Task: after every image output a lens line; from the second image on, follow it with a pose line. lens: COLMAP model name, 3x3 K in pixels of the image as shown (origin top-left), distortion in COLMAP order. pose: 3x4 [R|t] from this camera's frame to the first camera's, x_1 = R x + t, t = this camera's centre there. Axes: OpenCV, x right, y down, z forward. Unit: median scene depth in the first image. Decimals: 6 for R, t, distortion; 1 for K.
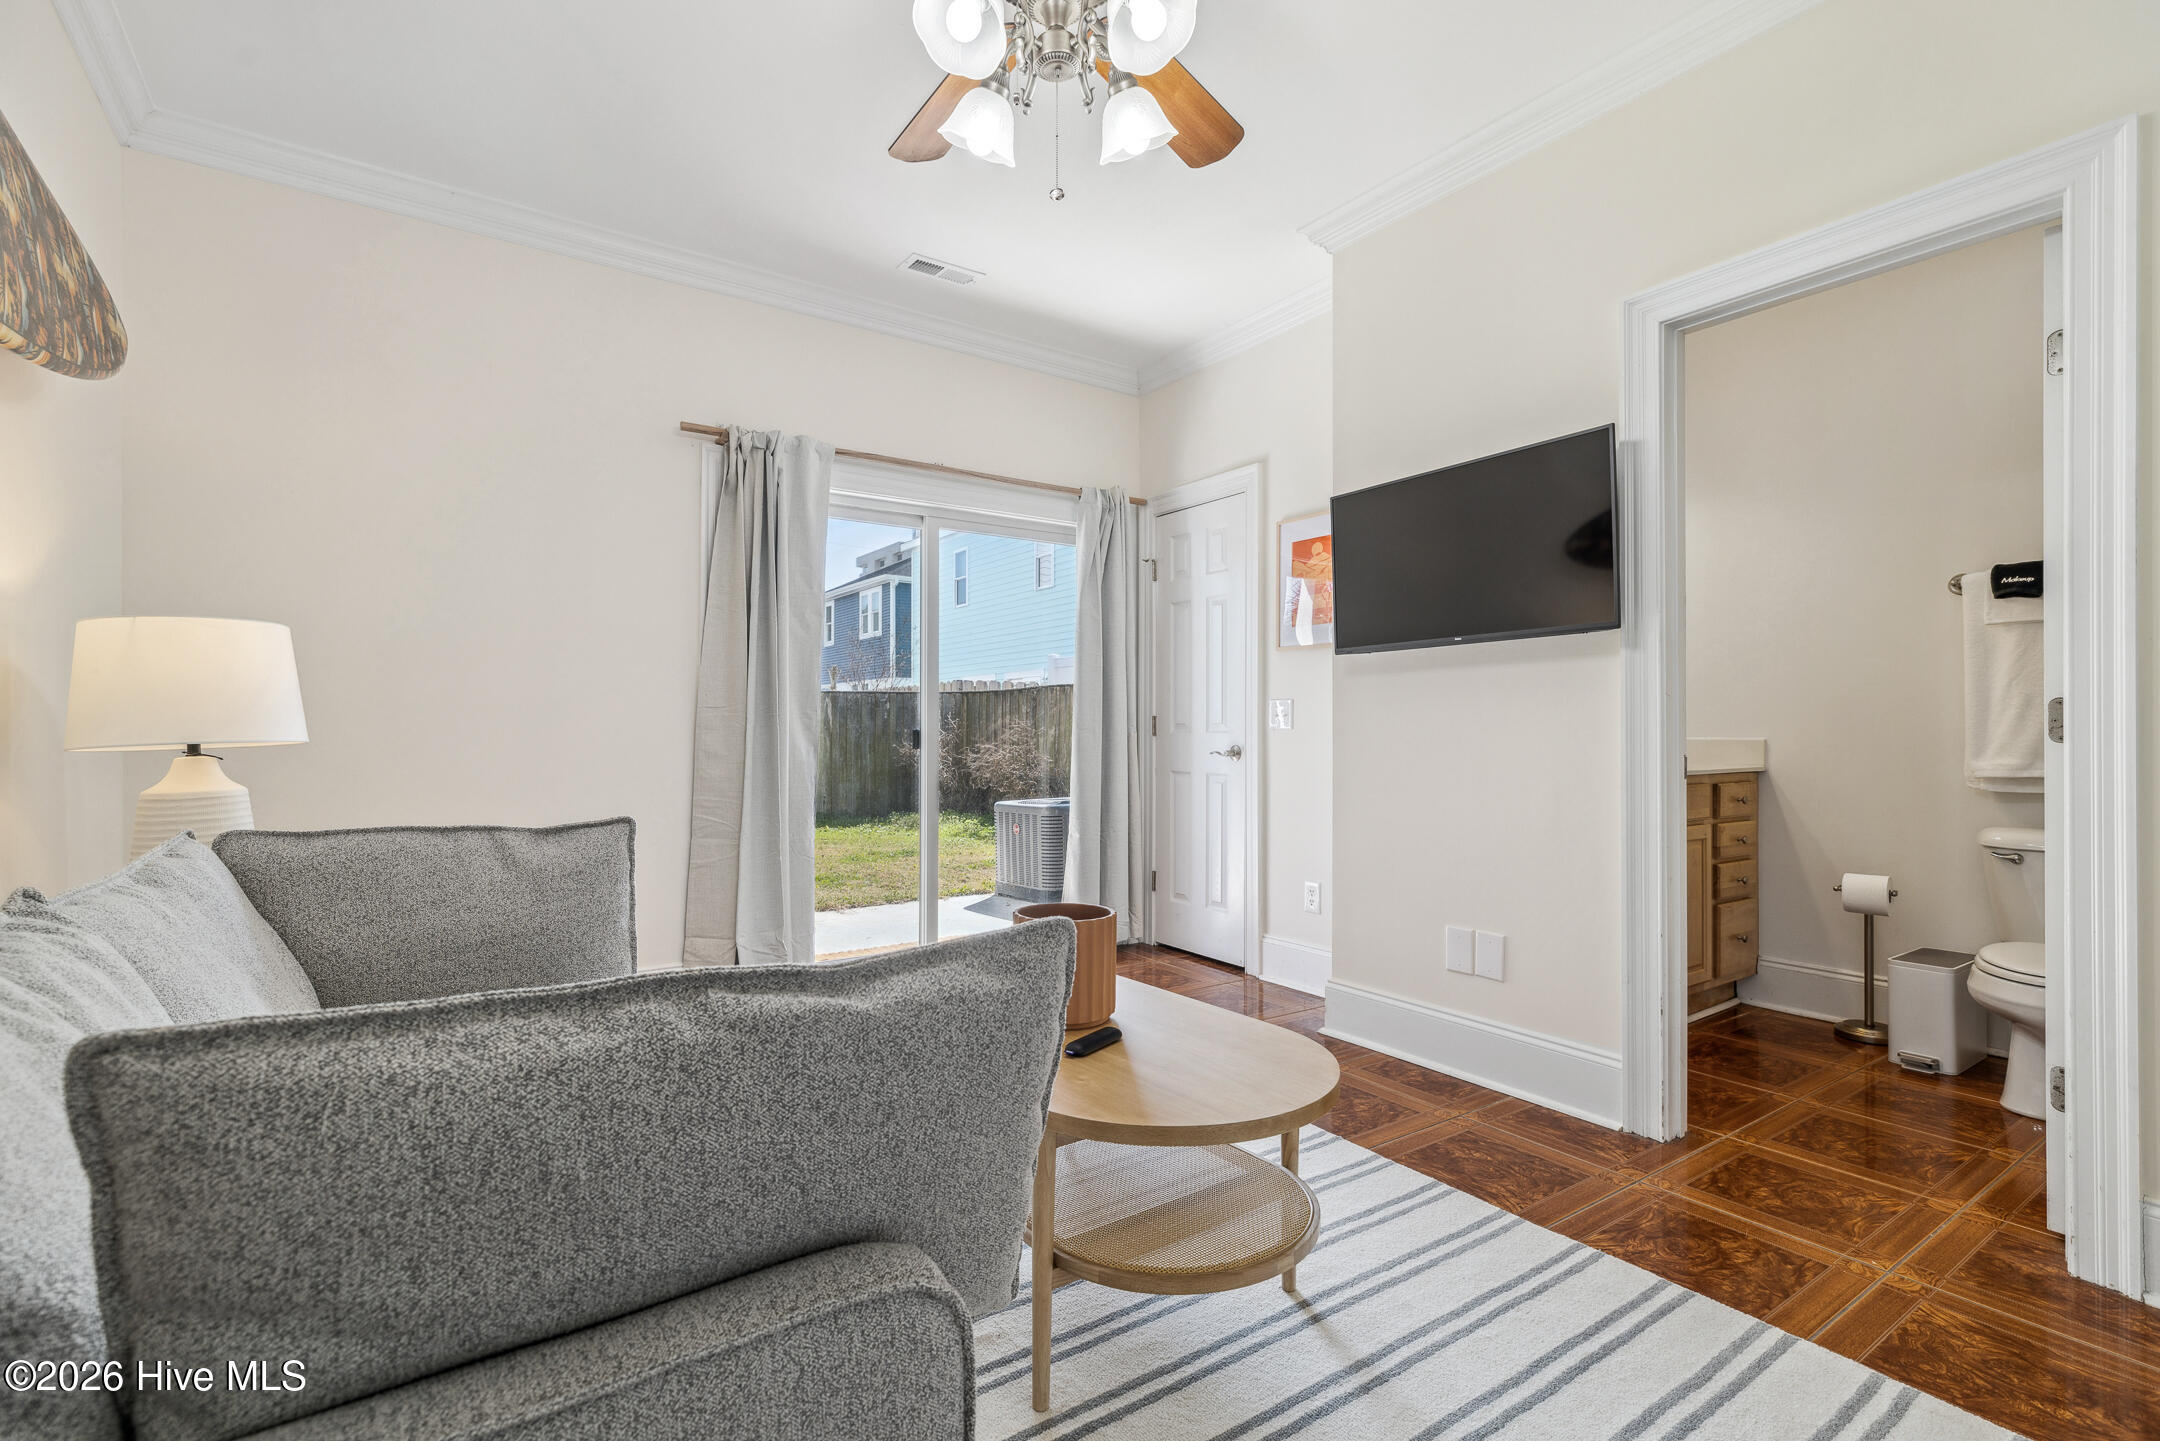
lens RADIAL K [[984.4, 0, 1067.7], [0, 984.4, 720.2], [0, 0, 1]] dist [0.004424, 0.000266]
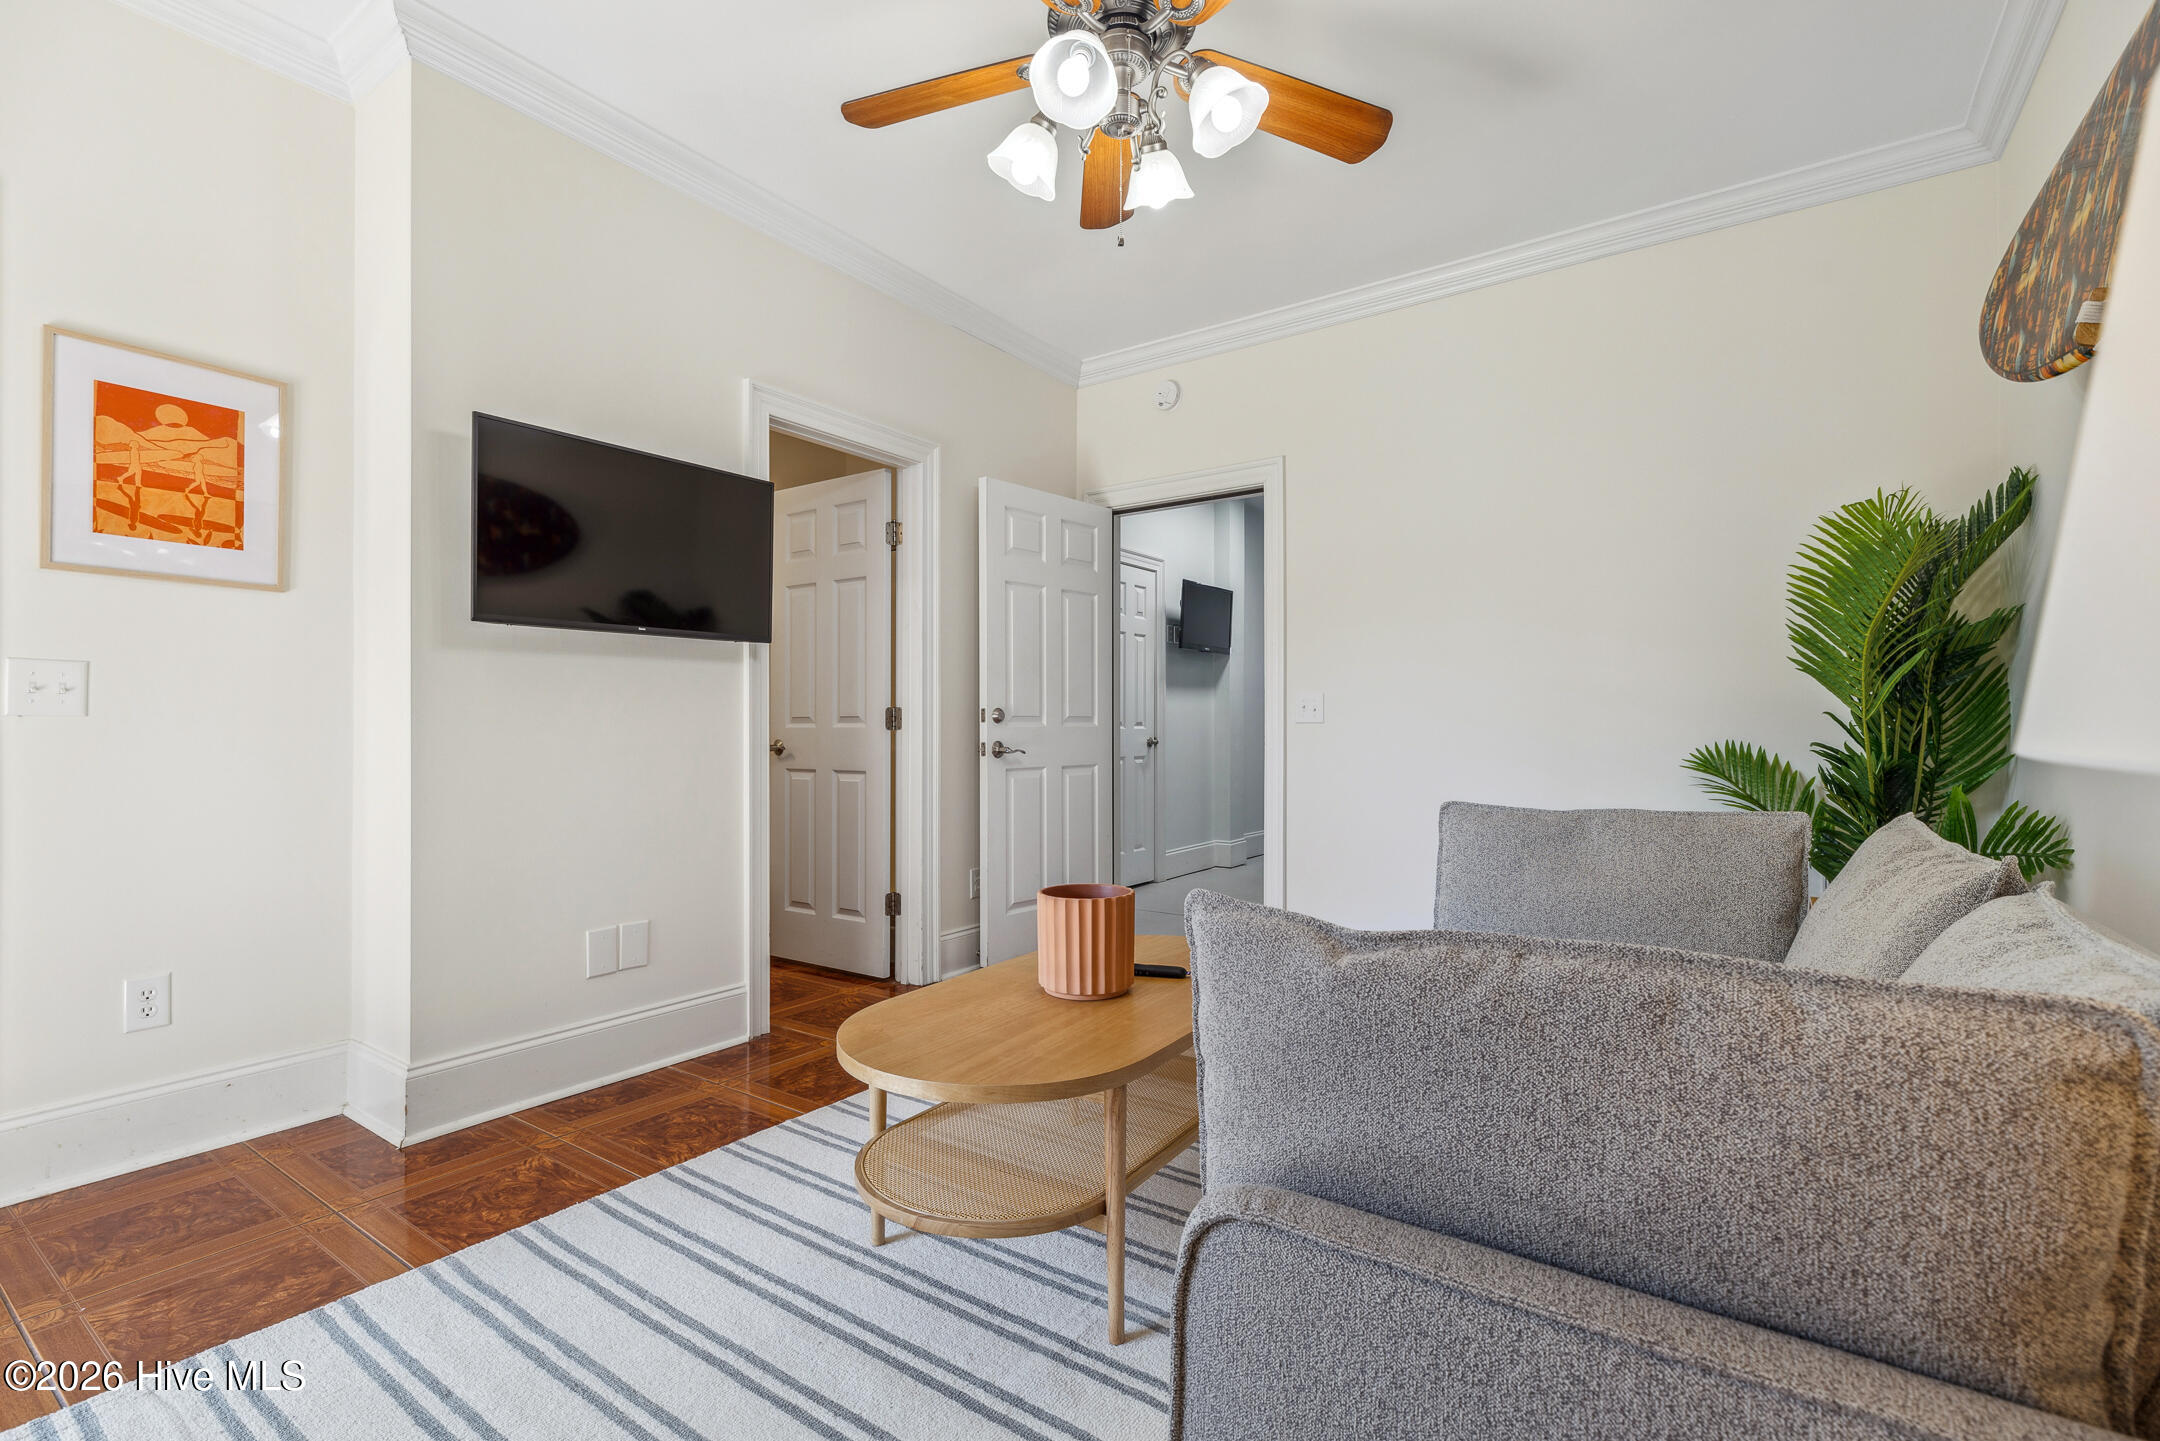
lens RADIAL K [[984.4, 0, 1067.7], [0, 984.4, 720.2], [0, 0, 1]] dist [0.004424, 0.000266]
pose [[-0.351179, 0.003676, 0.936301, -0.682228], [-0.015362, 0.999835, -0.009688, 0.012398], [-0.936182, -0.017786, -0.351065, 0.958155]]
